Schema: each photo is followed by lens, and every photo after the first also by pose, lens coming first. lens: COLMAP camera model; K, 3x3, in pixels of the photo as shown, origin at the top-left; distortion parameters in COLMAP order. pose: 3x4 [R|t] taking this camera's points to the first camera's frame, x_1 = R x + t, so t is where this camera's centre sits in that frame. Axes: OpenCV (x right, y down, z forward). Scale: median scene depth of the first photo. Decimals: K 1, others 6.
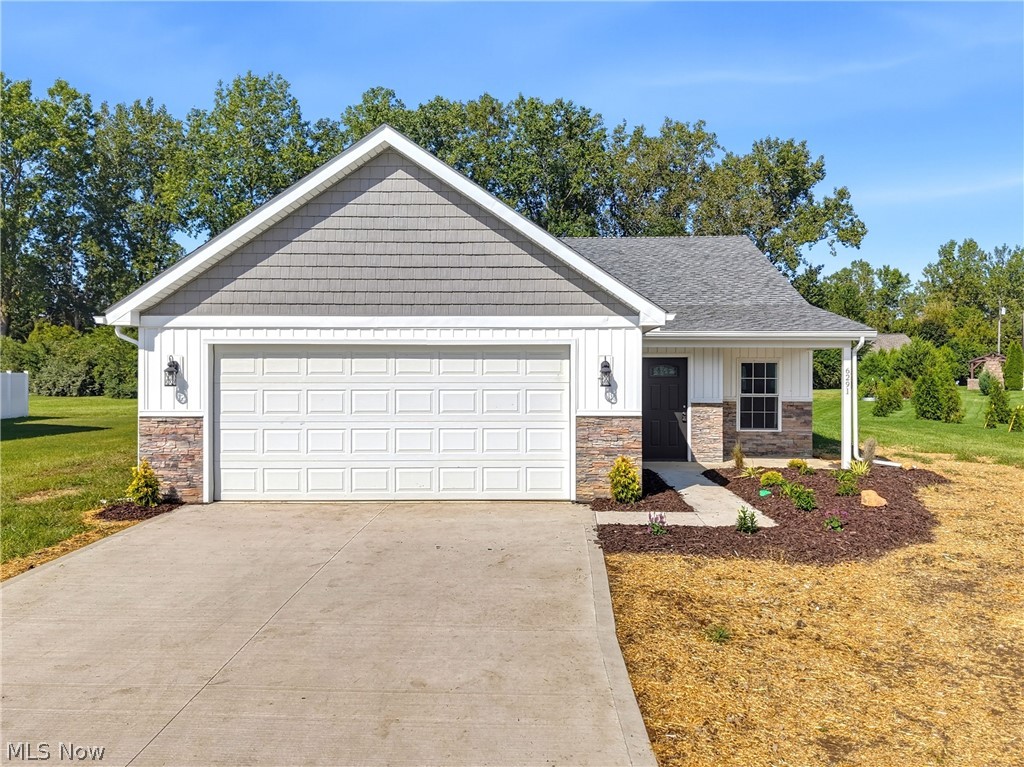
lens RADIAL K [[822.0, 0, 541.6], [0, 822.0, 382.4], [0, 0, 1]] dist [0.002903, -0.012890]
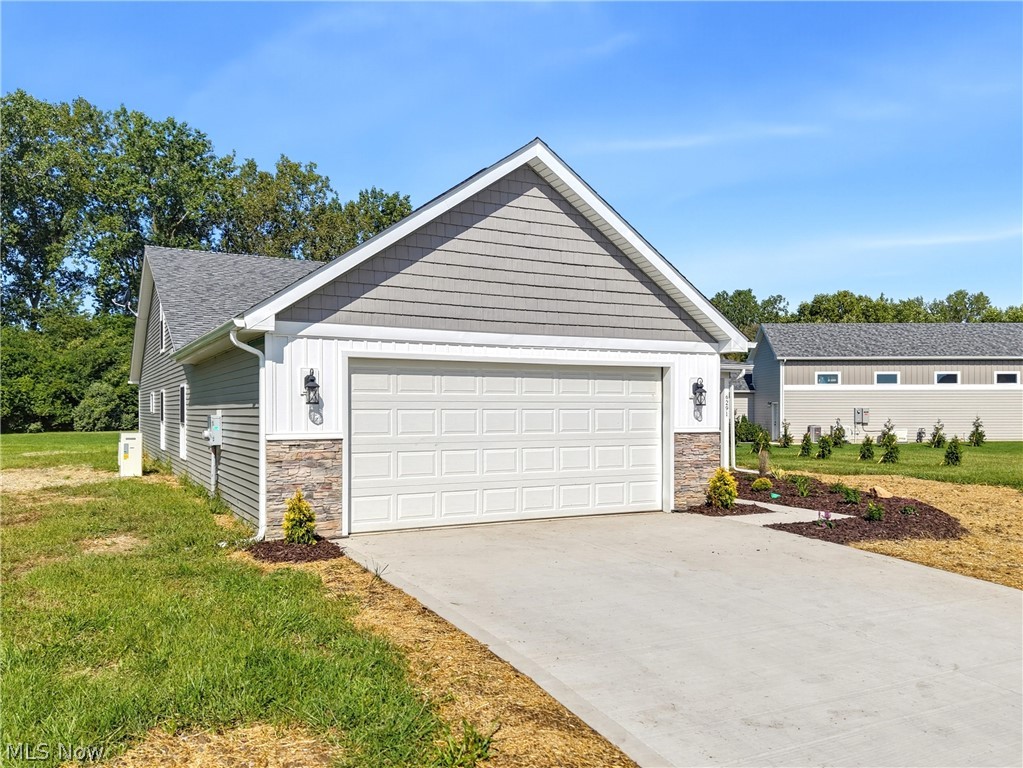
lens RADIAL K [[791.5, 0, 511.7], [0, 791.5, 409.4], [0, 0, 1]] dist [0.023363, -0.004644]
pose [[0.889955, -0.000327, 0.456049, -0.632701], [0.005599, 0.999932, -0.010210, 0.019671], [-0.456015, 0.011640, 0.889896, 0.160007]]
